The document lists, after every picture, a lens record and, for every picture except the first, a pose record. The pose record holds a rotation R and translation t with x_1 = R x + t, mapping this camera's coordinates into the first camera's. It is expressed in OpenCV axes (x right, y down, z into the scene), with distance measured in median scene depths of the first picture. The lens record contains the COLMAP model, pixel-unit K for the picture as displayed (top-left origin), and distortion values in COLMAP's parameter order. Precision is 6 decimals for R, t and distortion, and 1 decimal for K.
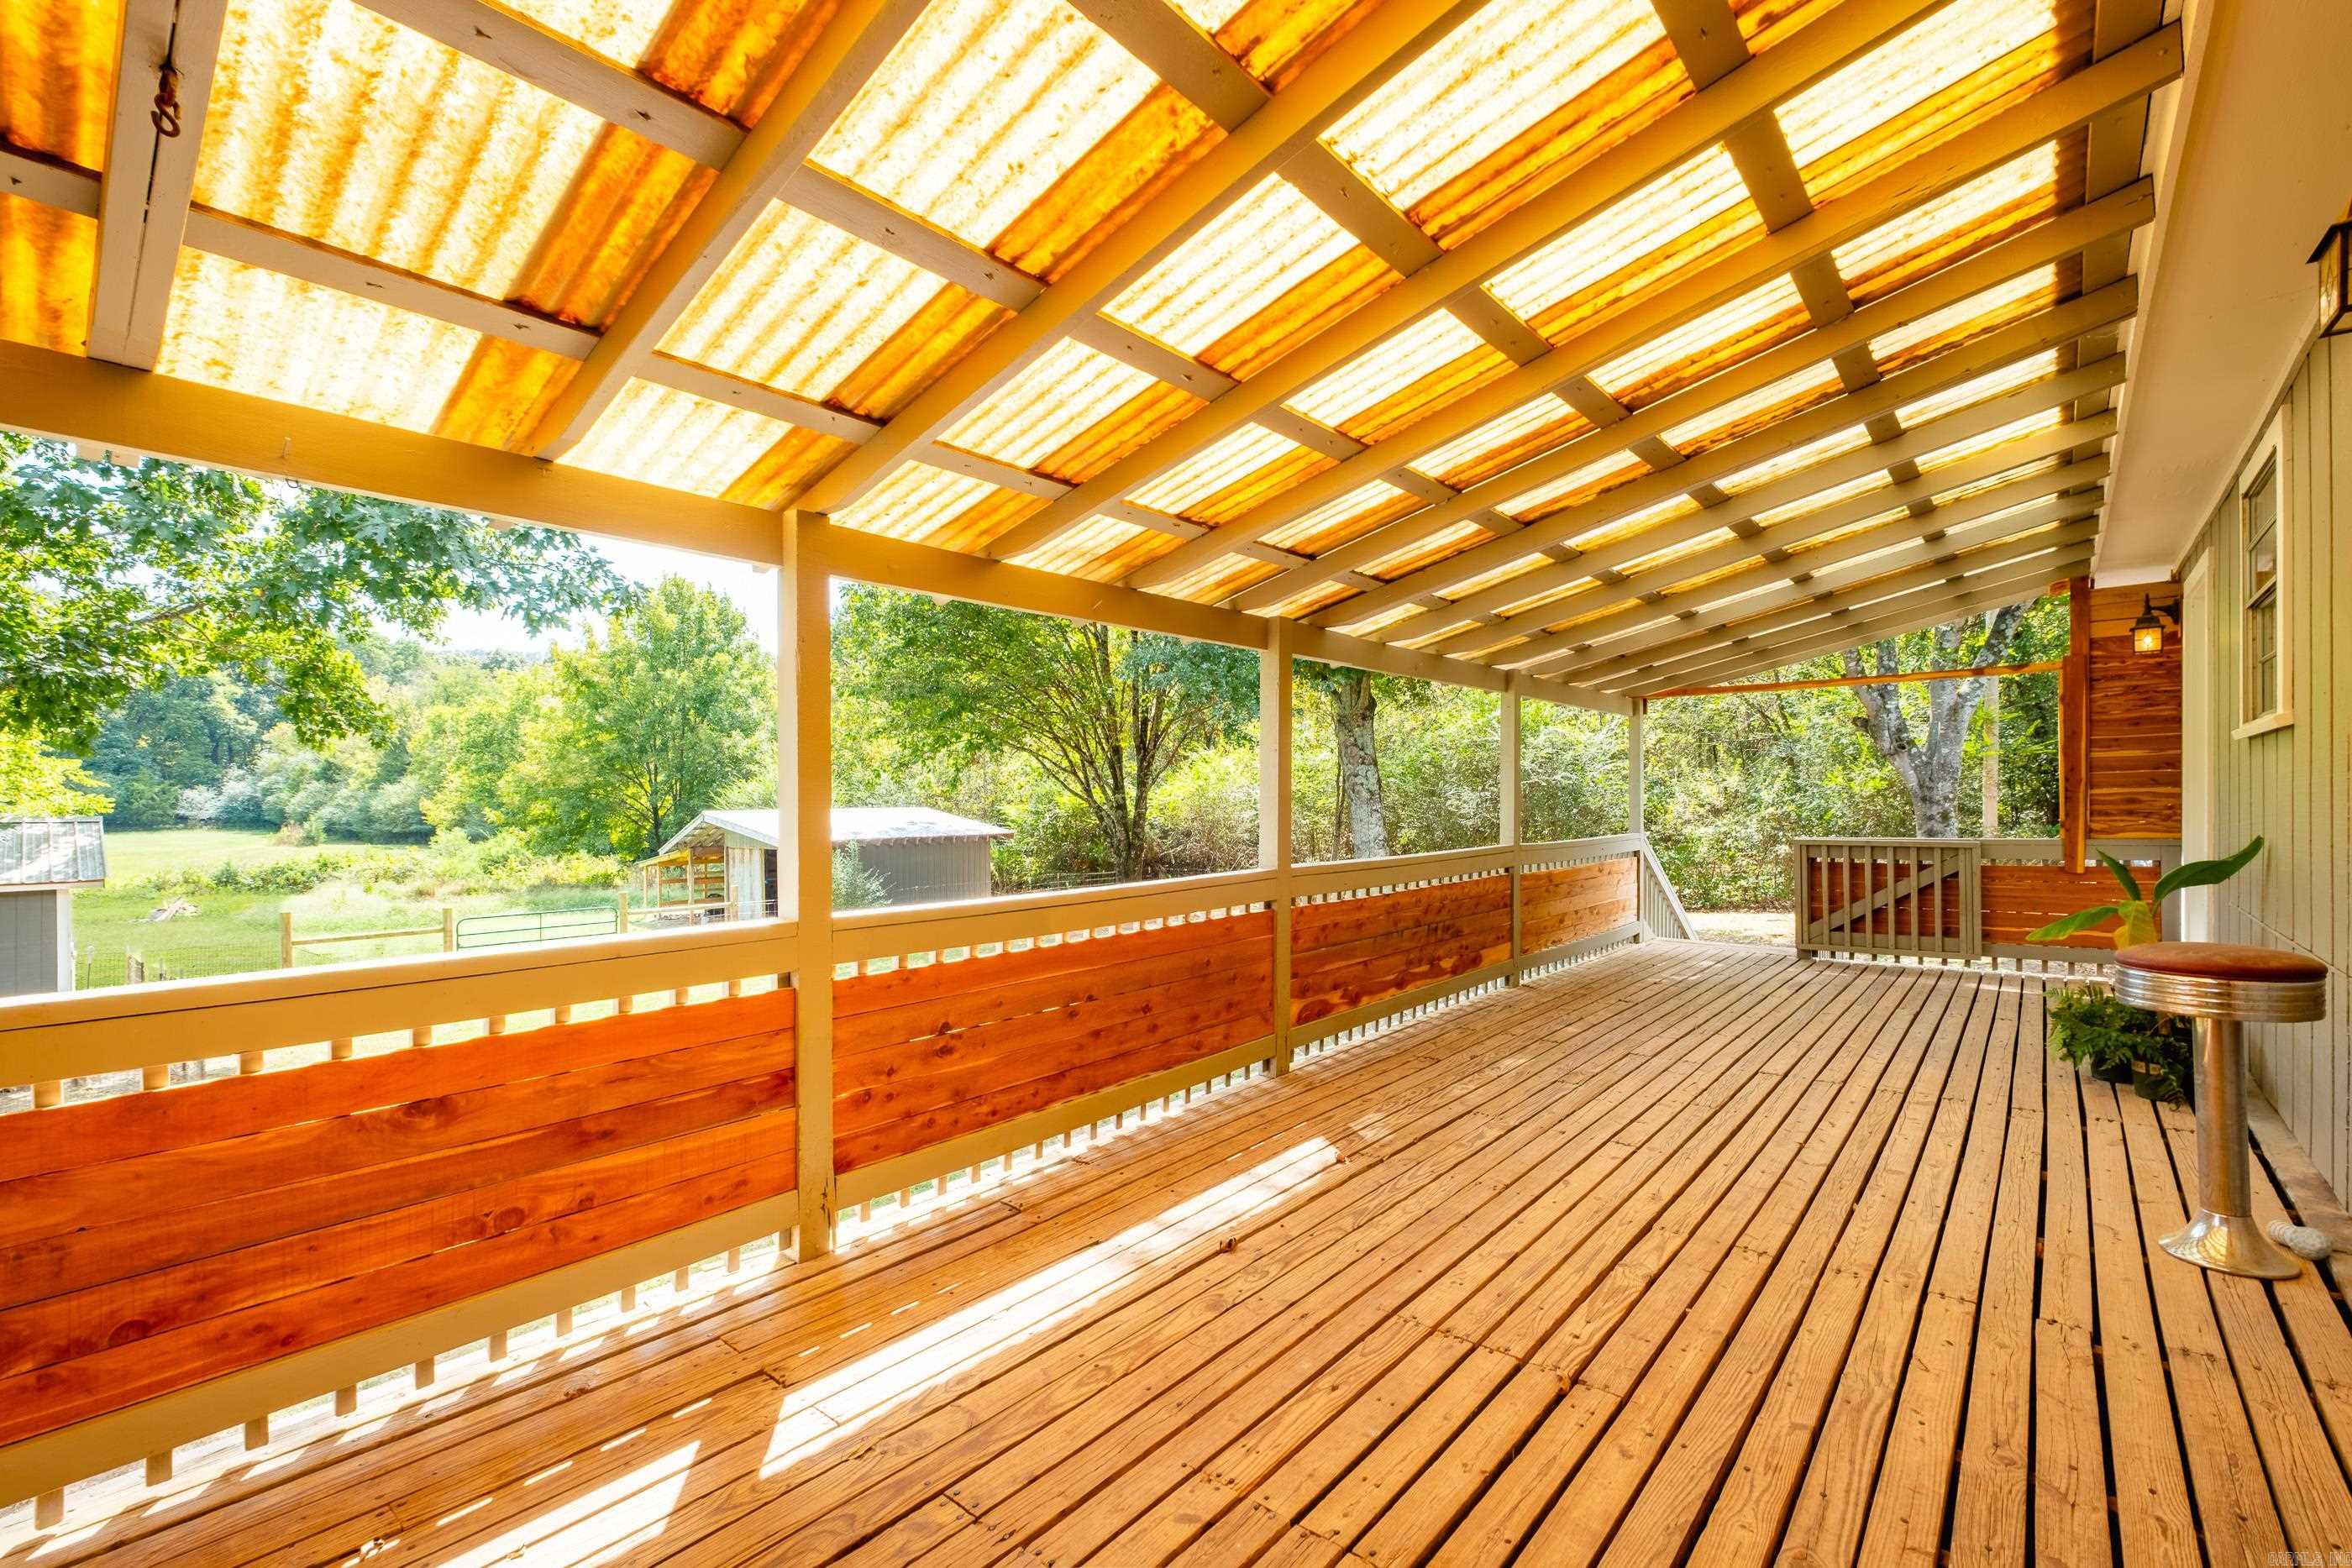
lens RADIAL K [[1002.1, 0, 1172.7], [0, 1002.1, 758.3], [0, 0, 1]] dist [0.001281, -0.000004]
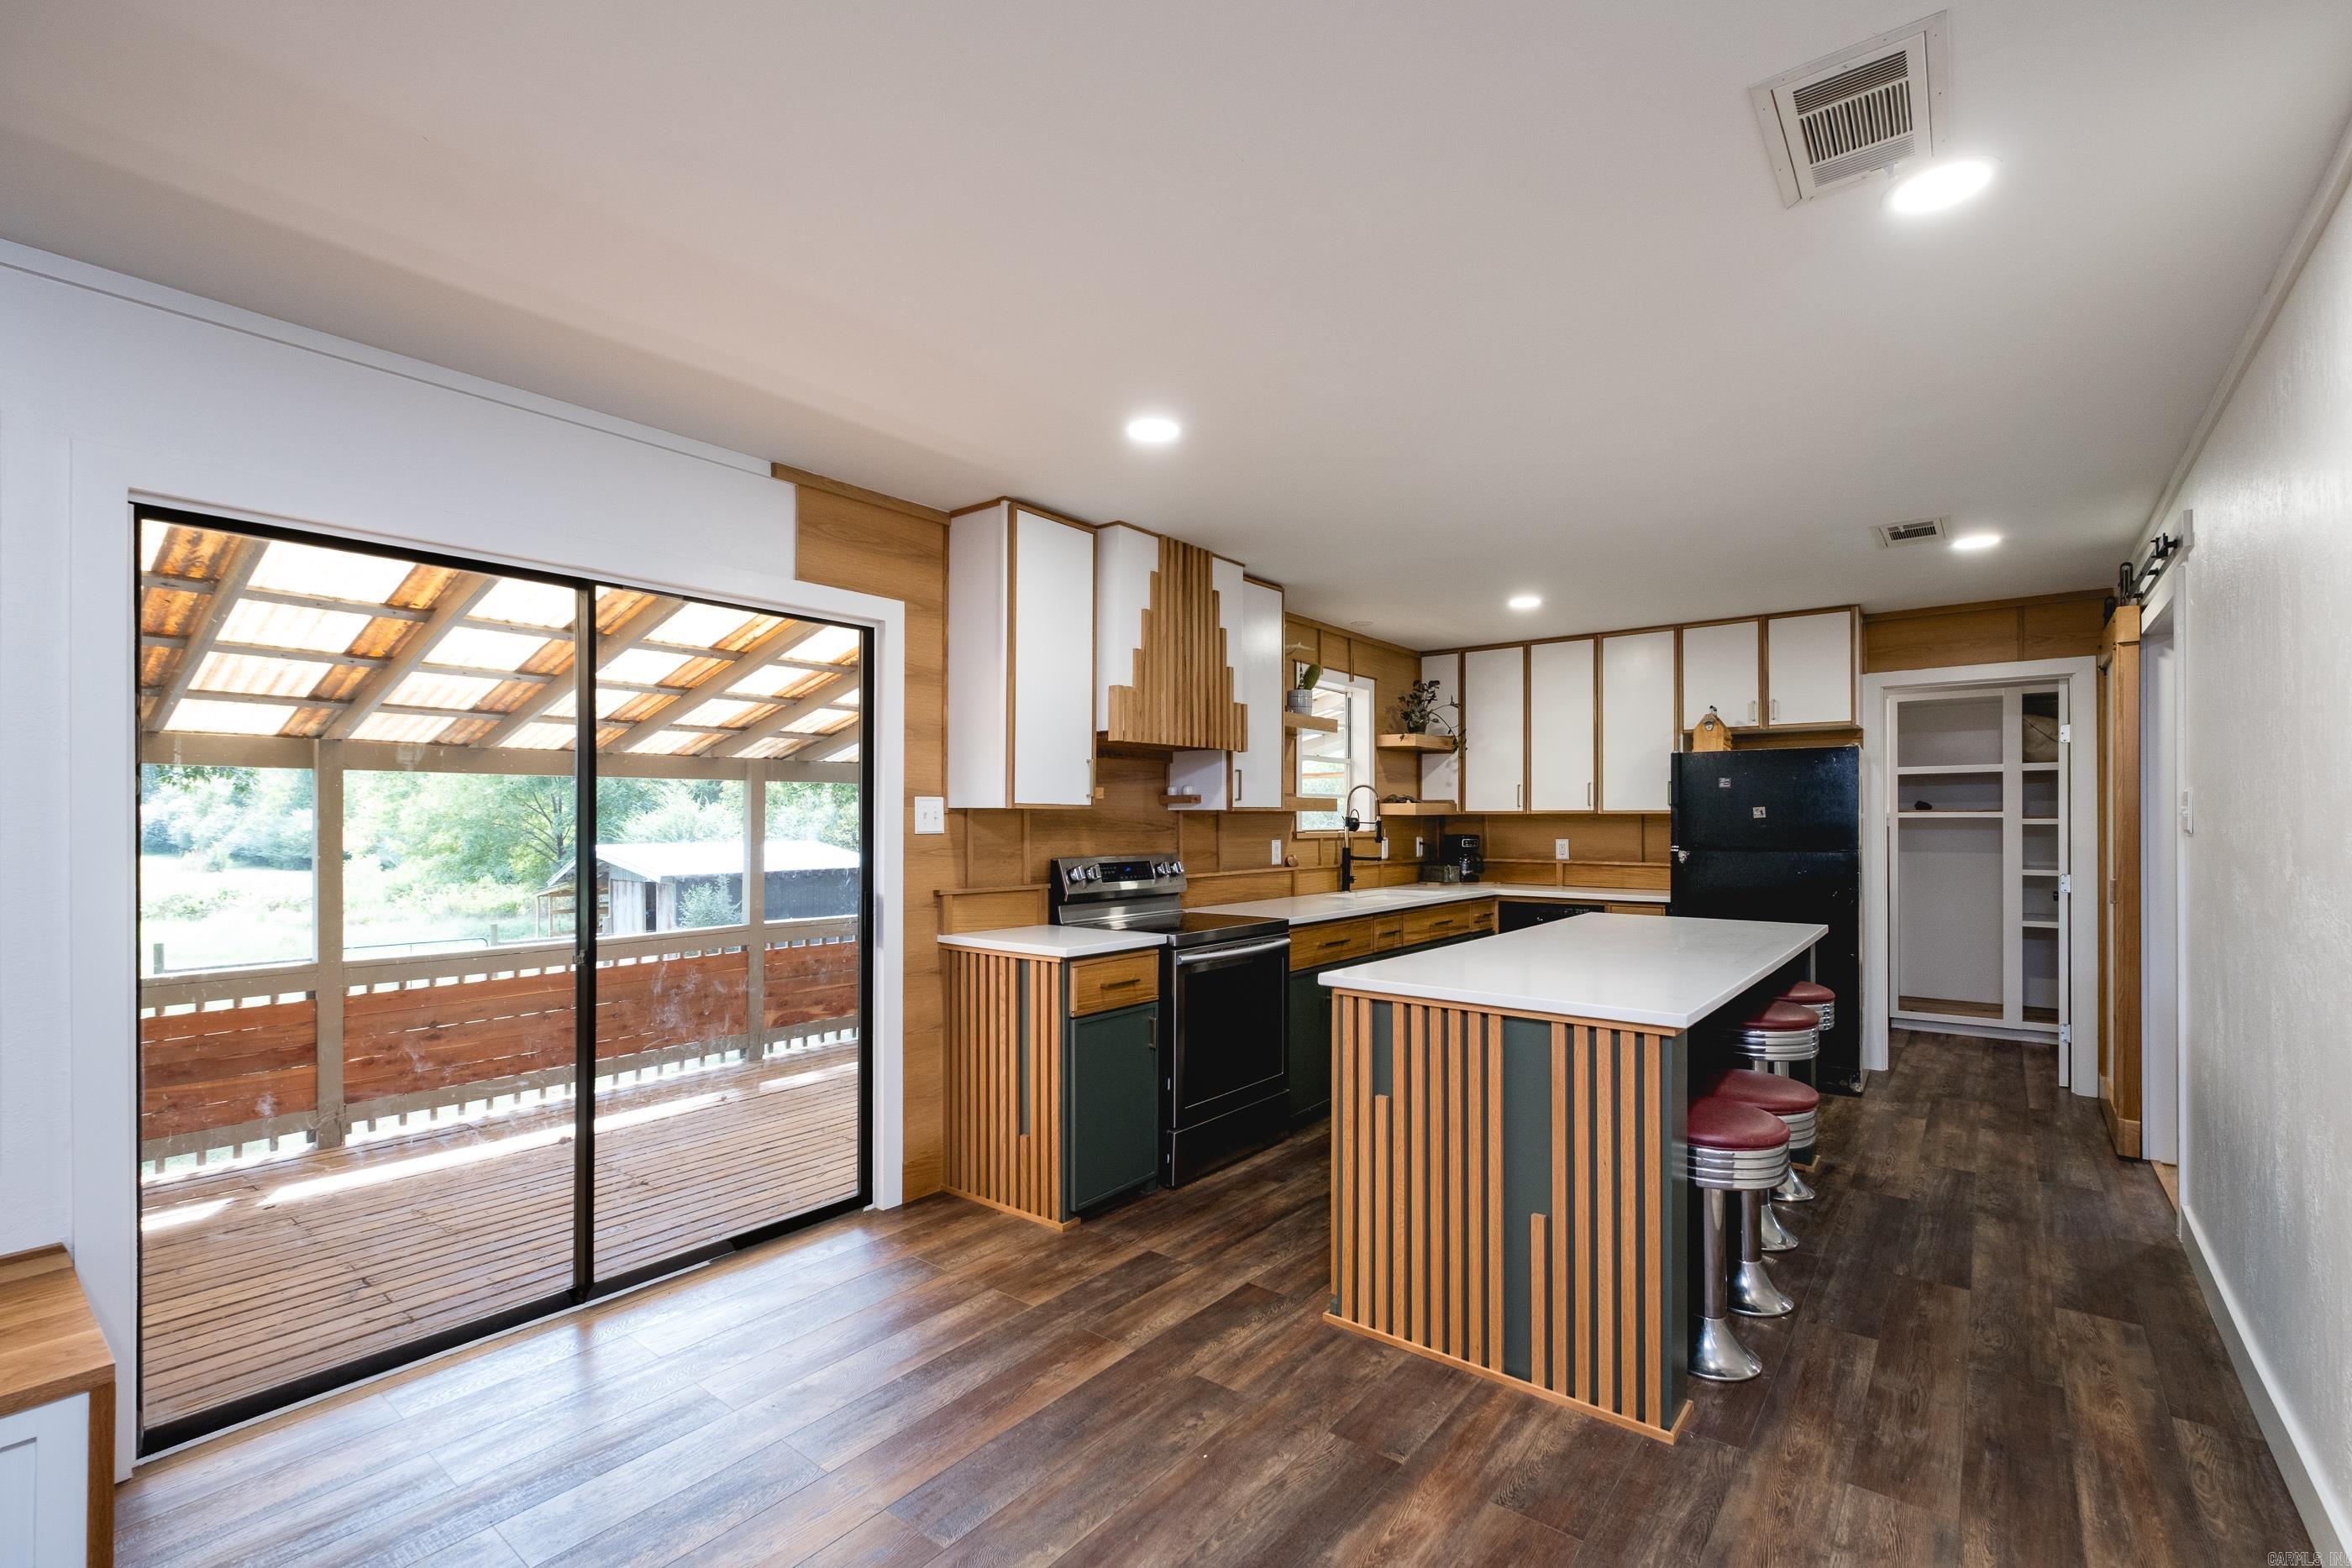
lens RADIAL K [[1014.2, 0, 1176.0], [0, 1014.2, 784.0], [0, 0, 1]] dist [0.000918, -0.000676]
pose [[0.999155, 0.006739, 0.040553, 0.672321], [-0.006787, 0.999976, 0.001050, -0.107288], [-0.040545, -0.001325, 0.999177, -0.553410]]
